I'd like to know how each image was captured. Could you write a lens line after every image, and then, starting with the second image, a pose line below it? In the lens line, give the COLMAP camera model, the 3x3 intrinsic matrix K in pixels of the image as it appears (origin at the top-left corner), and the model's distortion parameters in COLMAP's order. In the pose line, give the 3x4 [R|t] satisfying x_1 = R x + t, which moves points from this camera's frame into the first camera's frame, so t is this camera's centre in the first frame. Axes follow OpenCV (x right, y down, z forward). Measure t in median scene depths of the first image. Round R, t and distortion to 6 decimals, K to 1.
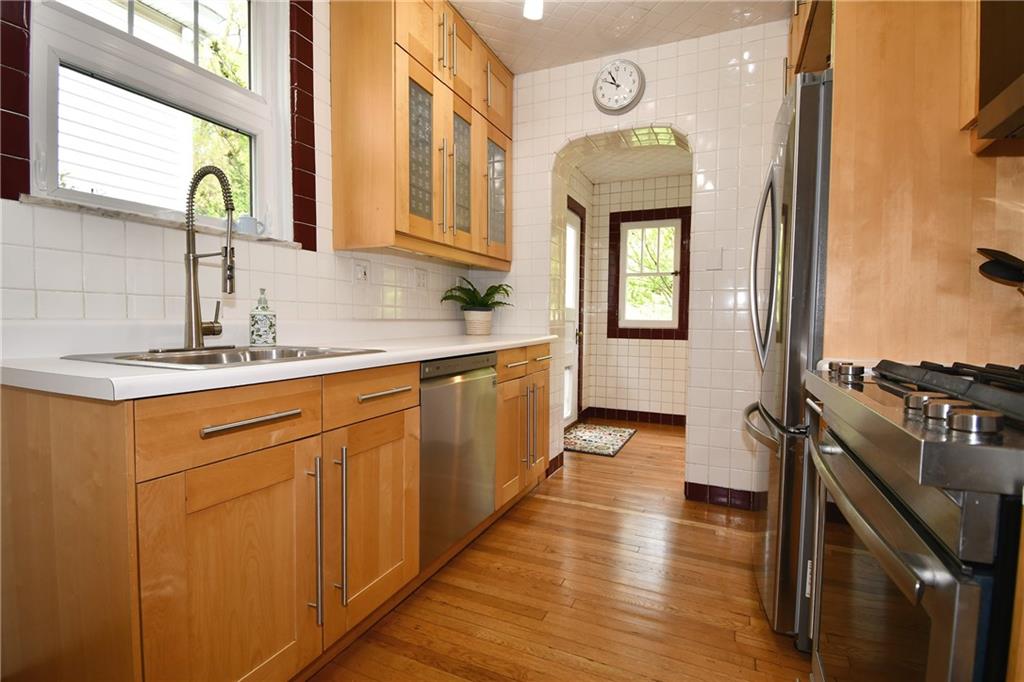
lens RADIAL K [[479.2, 0, 507.7], [0, 479.2, 340.7], [0, 0, 1]] dist [-0.001422, -0.000255]
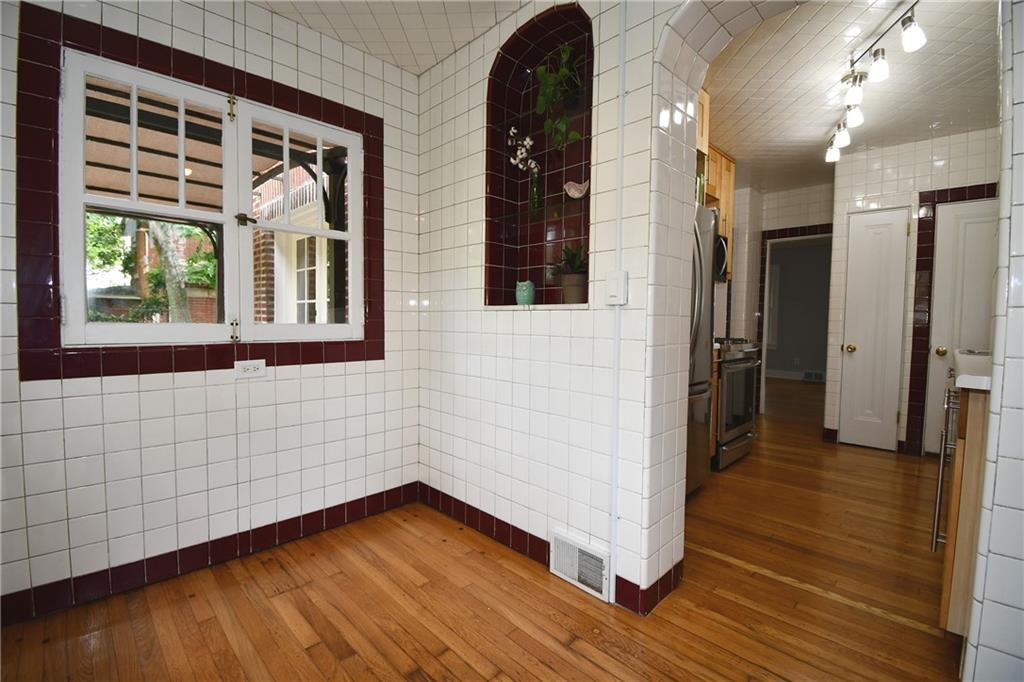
lens RADIAL K [[459.6, 0, 509.2], [0, 459.6, 338.7], [0, 0, 1]] dist [-0.001959, -0.000391]
pose [[-0.145391, -0.052482, 0.987981, -0.155753], [0.036795, 0.997614, 0.058408, -0.043536], [-0.988690, 0.044845, -0.143113, 0.783790]]
